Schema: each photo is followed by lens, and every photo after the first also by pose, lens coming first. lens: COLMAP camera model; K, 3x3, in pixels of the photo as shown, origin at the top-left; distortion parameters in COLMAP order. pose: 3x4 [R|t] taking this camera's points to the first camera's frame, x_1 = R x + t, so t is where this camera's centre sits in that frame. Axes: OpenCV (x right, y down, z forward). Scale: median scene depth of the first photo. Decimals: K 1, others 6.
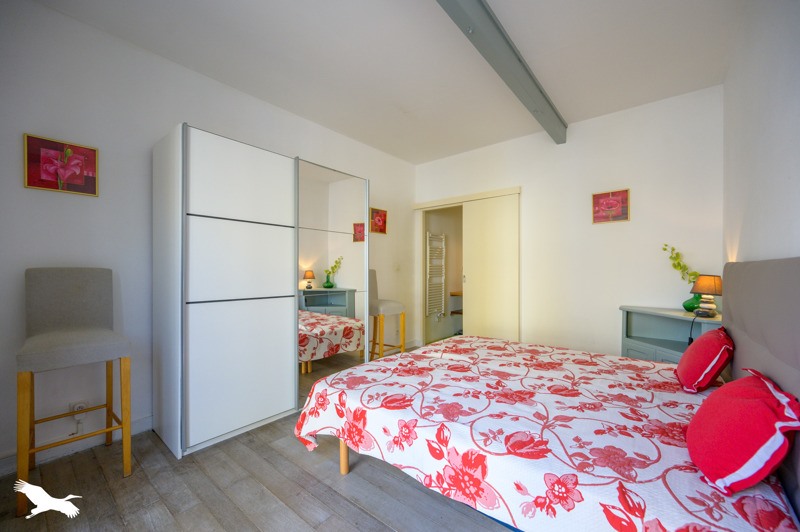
lens RADIAL K [[317.4, 0, 396.9], [0, 317.4, 269.8], [0, 0, 1]] dist [-0.002331, 0.000087]
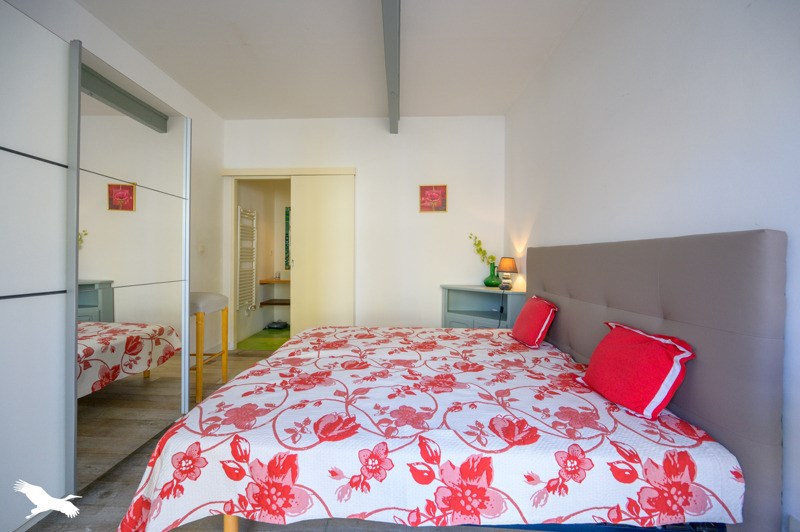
lens RADIAL K [[331.6, 0, 421.6], [0, 331.6, 257.9], [0, 0, 1]] dist [-0.001134, 0.000219]
pose [[0.794144, 0.001604, 0.607728, -0.251136], [-0.006481, 0.999962, 0.005830, 0.022640], [-0.607695, -0.008568, 0.794124, 0.239731]]
